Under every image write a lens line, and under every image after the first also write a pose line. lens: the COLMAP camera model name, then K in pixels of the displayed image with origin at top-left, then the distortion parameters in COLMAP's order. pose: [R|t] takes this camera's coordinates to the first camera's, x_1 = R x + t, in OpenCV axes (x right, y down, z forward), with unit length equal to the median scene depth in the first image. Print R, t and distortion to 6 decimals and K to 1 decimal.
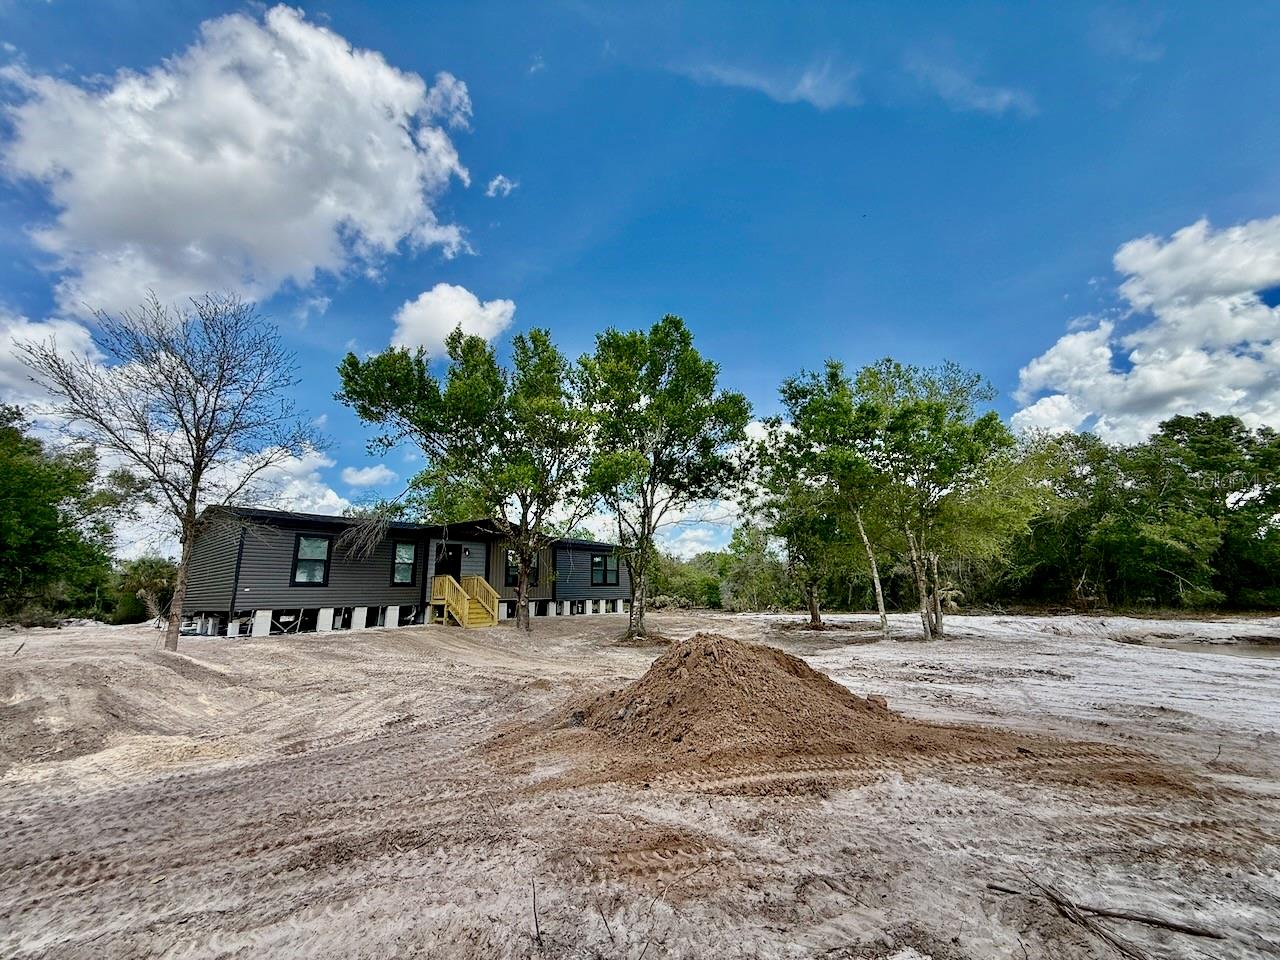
lens RADIAL K [[503.8, 0, 640.0], [0, 503.8, 480.0], [0, 0, 1]] dist [-0.000502, 0.000587]
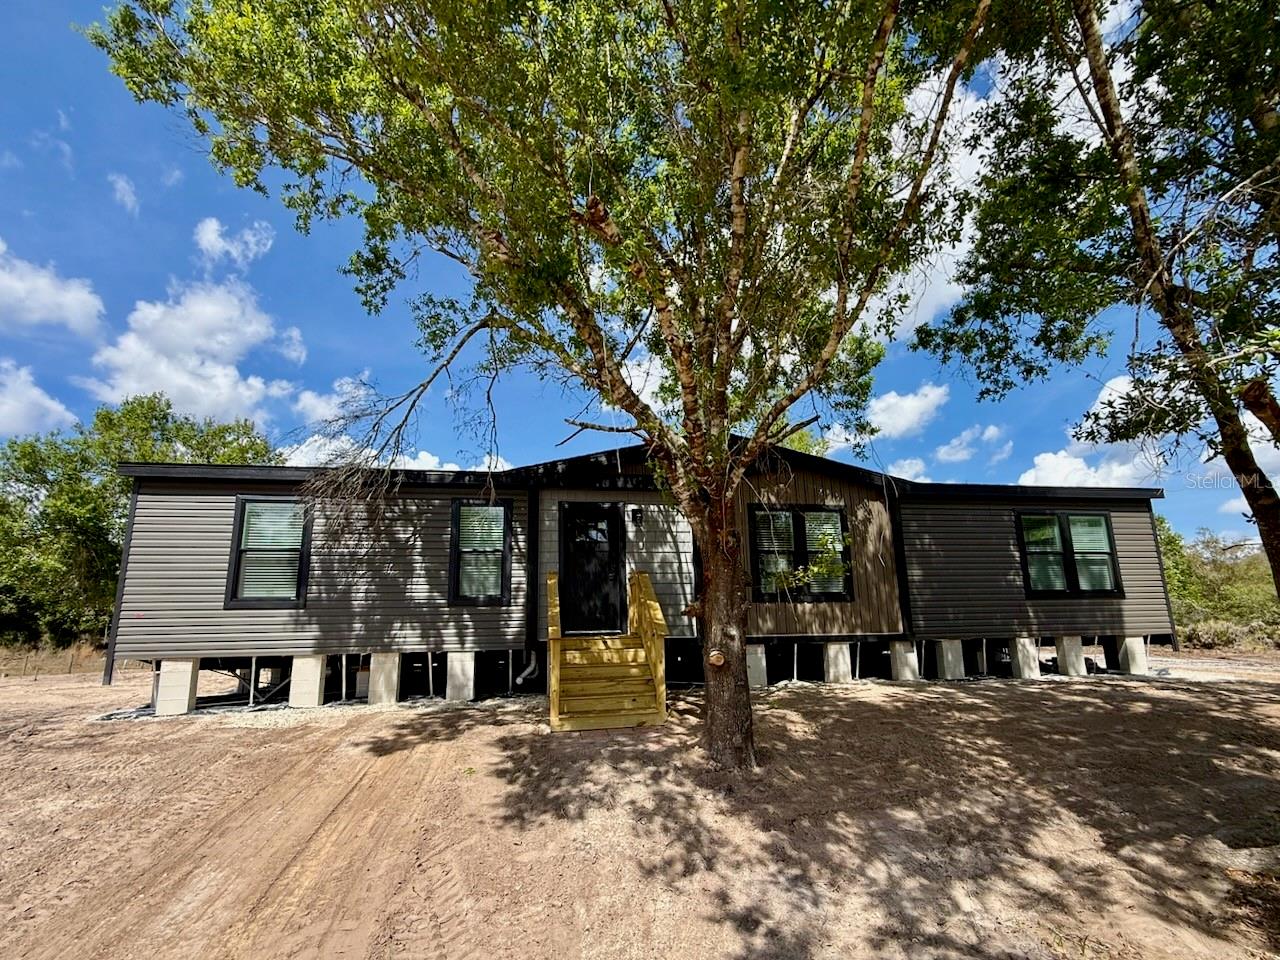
lens RADIAL K [[560.4, 0, 635.2], [0, 560.4, 522.6], [0, 0, 1]] dist [-0.001290, 0.000301]
pose [[0.757795, -0.113810, -0.642491, -0.073609], [0.148267, 0.988947, -0.000305, 0.186422], [0.635425, -0.095029, 0.766293, 0.841085]]
